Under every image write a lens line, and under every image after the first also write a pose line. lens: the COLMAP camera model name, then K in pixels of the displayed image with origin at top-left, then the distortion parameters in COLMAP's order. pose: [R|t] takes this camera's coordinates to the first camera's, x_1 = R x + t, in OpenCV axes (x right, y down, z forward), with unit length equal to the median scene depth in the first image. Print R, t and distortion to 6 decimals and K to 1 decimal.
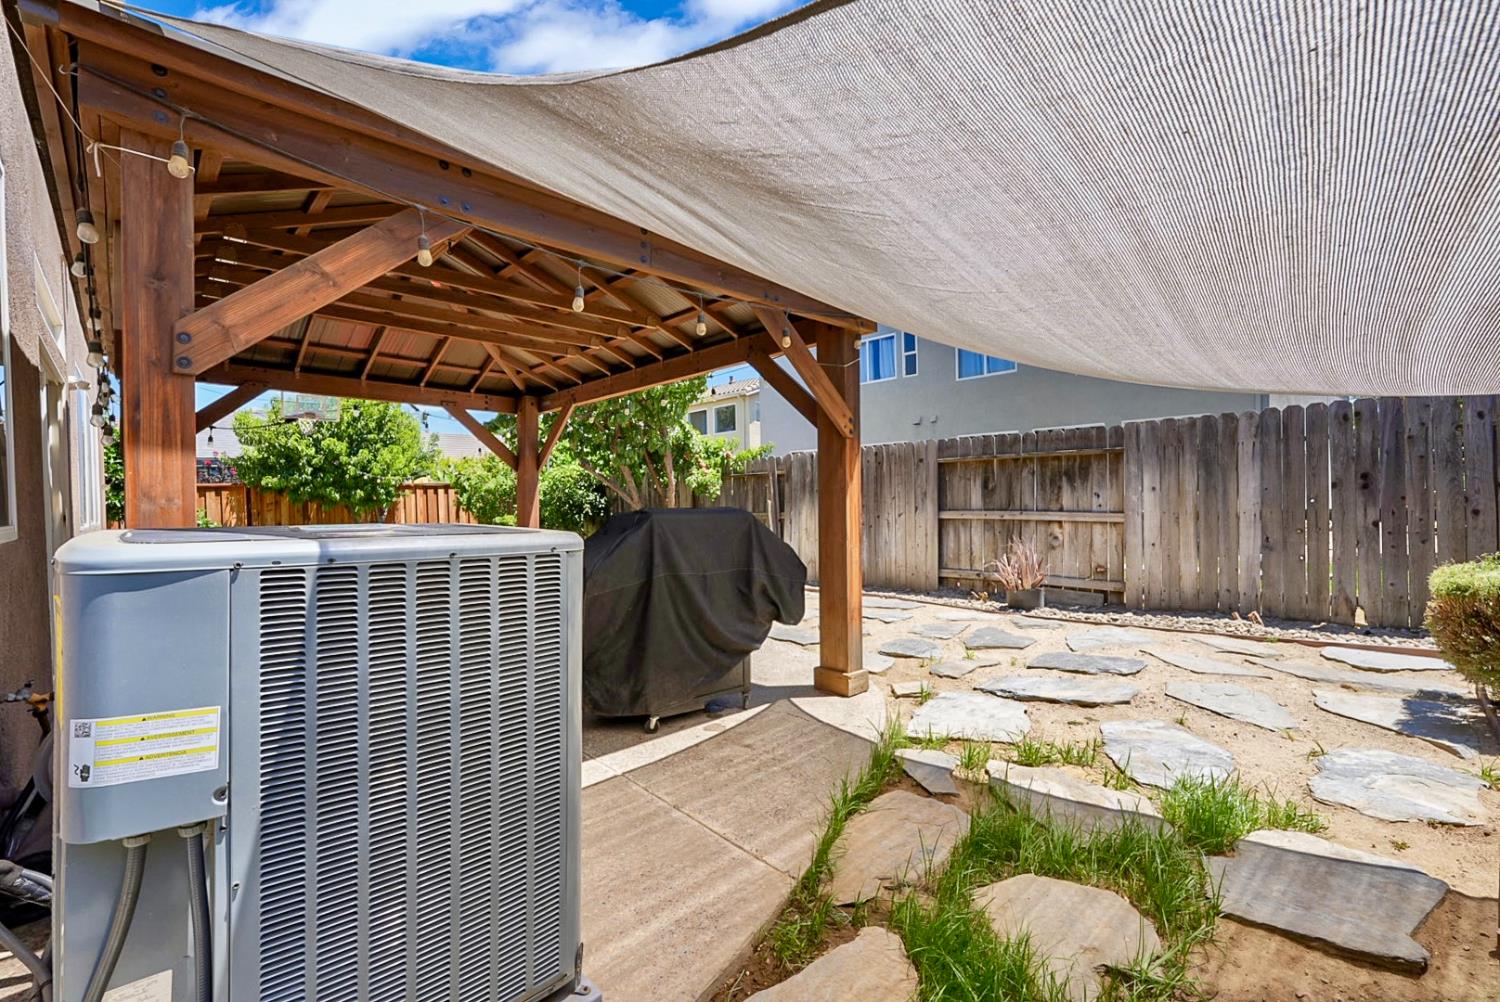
lens RADIAL K [[658.2, 0, 750.0], [0, 658.2, 501.0], [0, 0, 1]] dist [-0.000845, 0.000137]
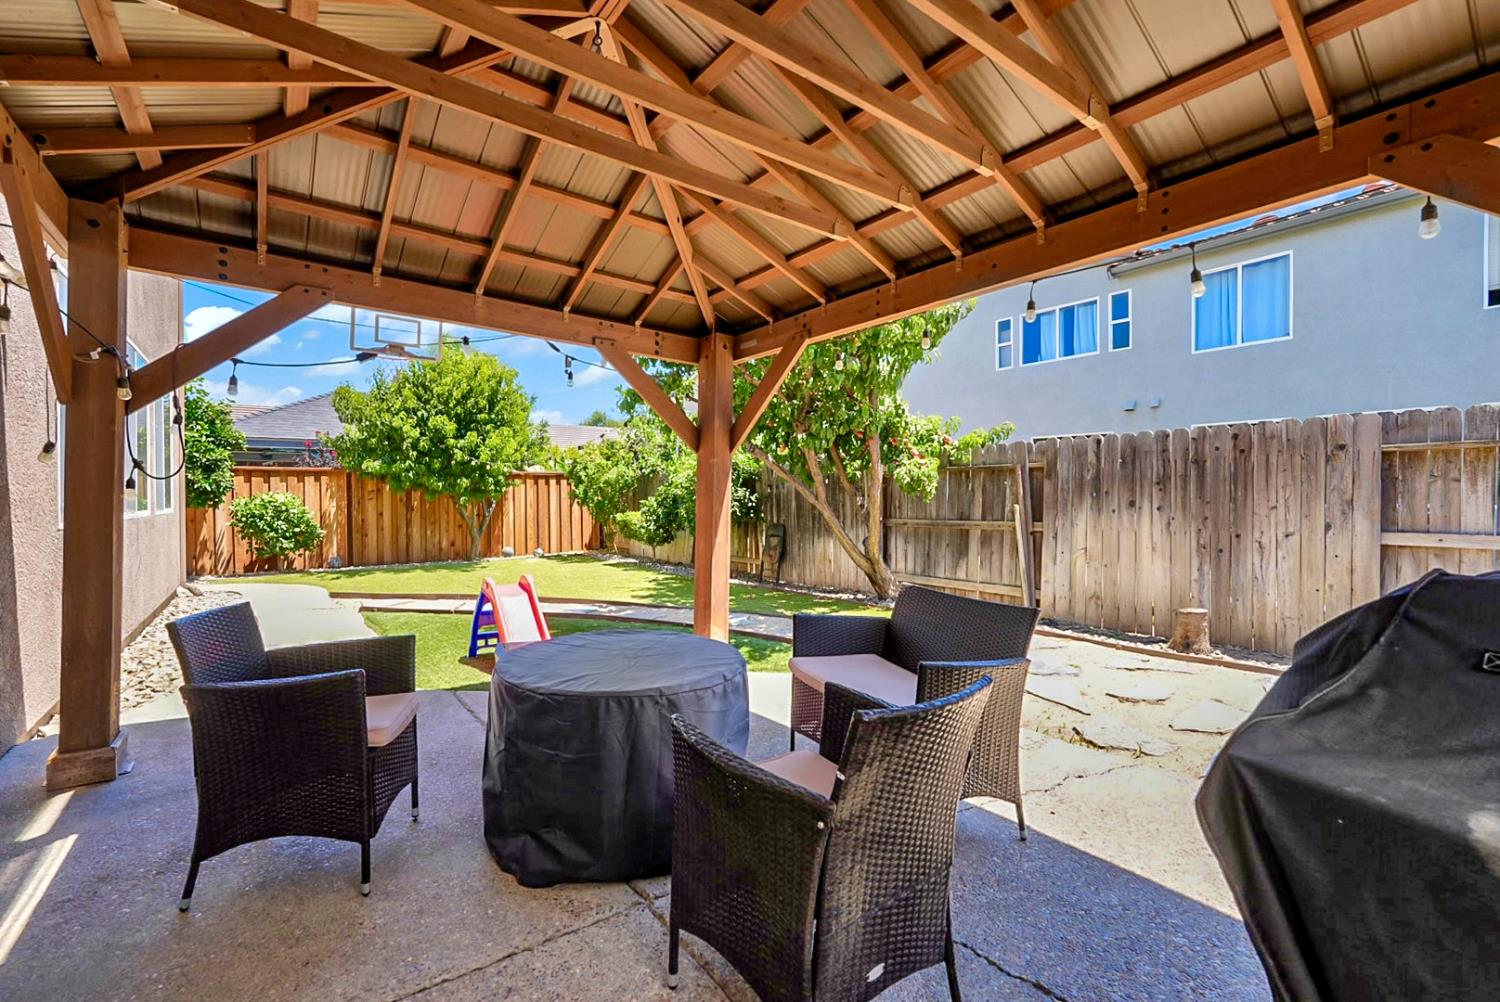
lens RADIAL K [[658.2, 0, 750.0], [0, 658.2, 501.0], [0, 0, 1]] dist [-0.000845, 0.000137]
pose [[0.991595, 0.025979, -0.126746, -0.154263], [-0.025438, 0.999659, 0.005882, -0.001440], [0.126856, -0.002609, 0.991918, 0.256428]]
